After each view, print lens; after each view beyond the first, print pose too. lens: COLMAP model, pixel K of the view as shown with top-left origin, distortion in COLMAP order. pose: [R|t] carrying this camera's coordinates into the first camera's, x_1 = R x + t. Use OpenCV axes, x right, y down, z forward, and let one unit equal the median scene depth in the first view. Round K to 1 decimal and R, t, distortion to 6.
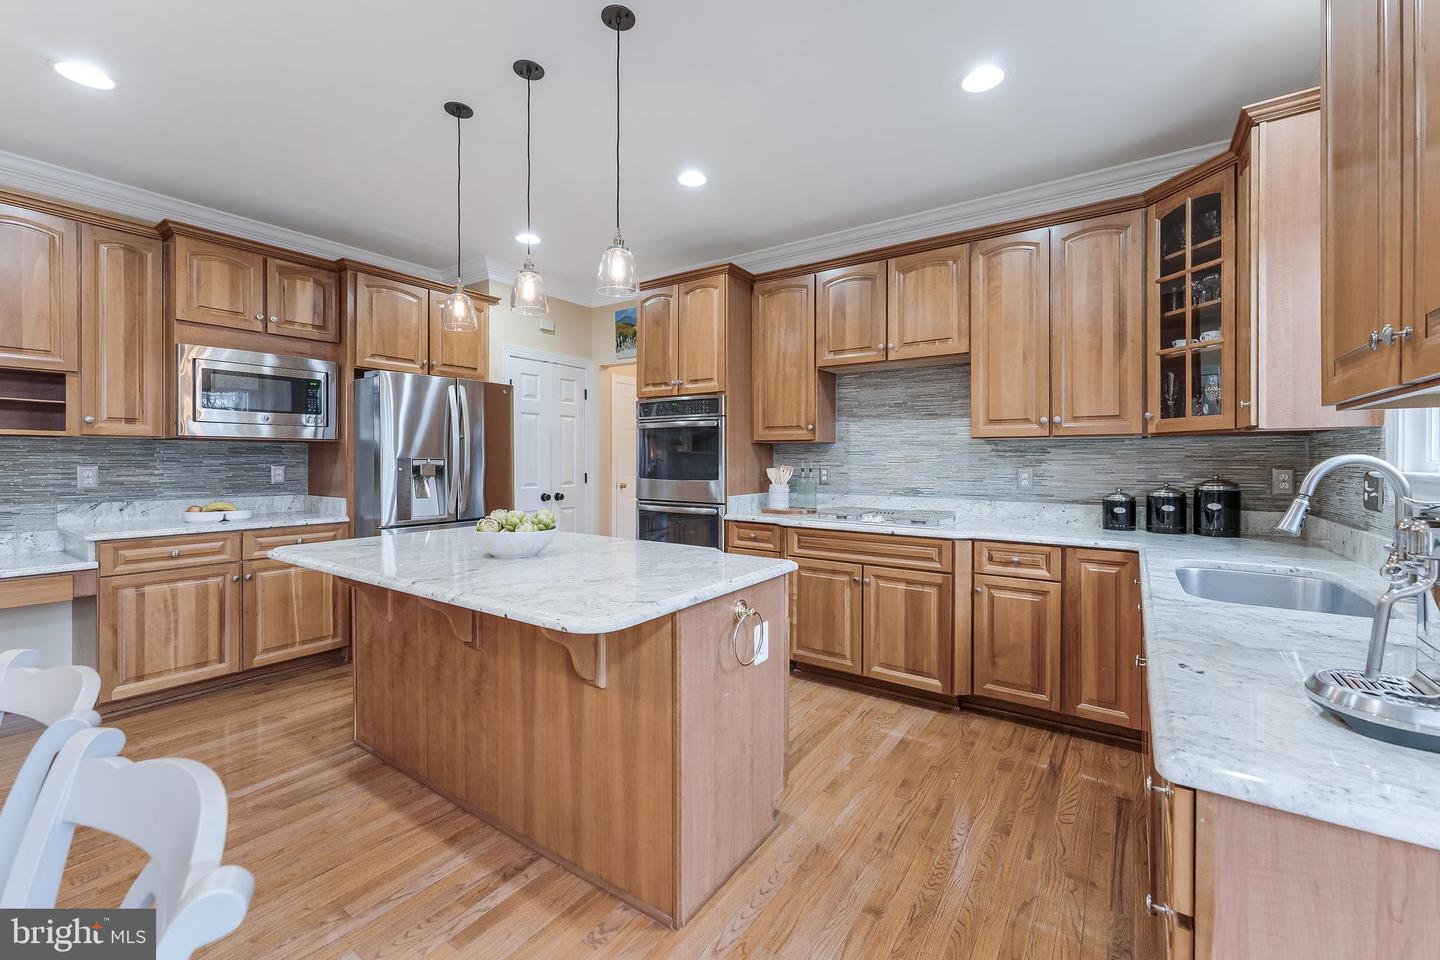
lens RADIAL K [[583.0, 0, 730.3], [0, 583.0, 461.6], [0, 0, 1]] dist [0.002363, -0.001220]
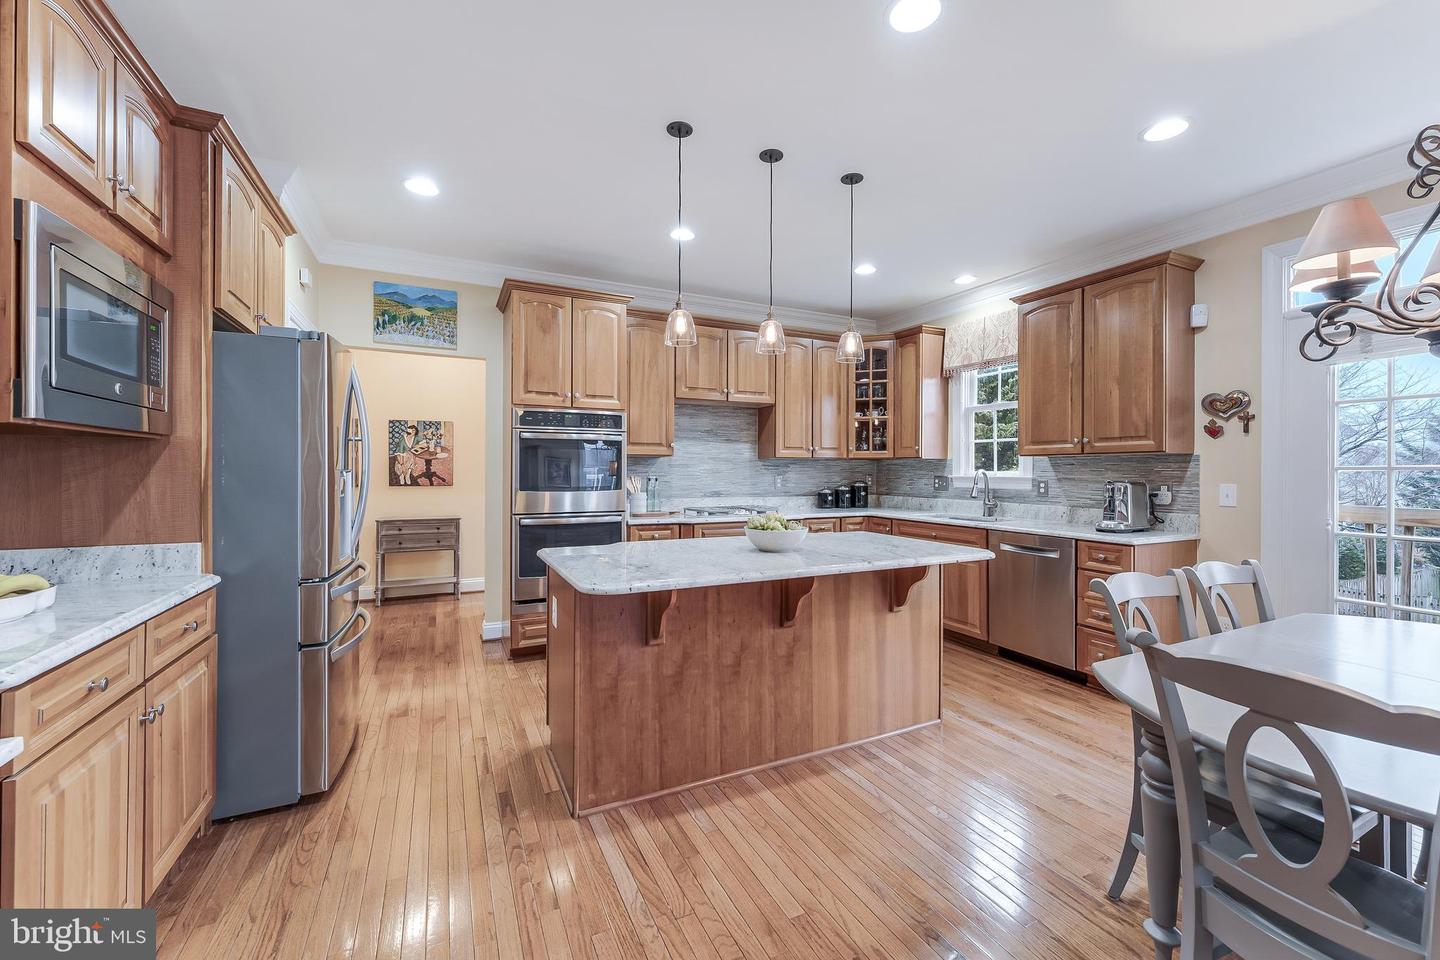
lens RADIAL K [[583.0, 0, 724.8], [0, 583.0, 471.3], [0, 0, 1]] dist [0.002363, -0.001220]
pose [[0.493071, -0.002240, 0.869986, -0.994319], [0.002703, 0.999996, 0.001042, -0.004887], [-0.869985, 0.001837, 0.493075, 0.326334]]
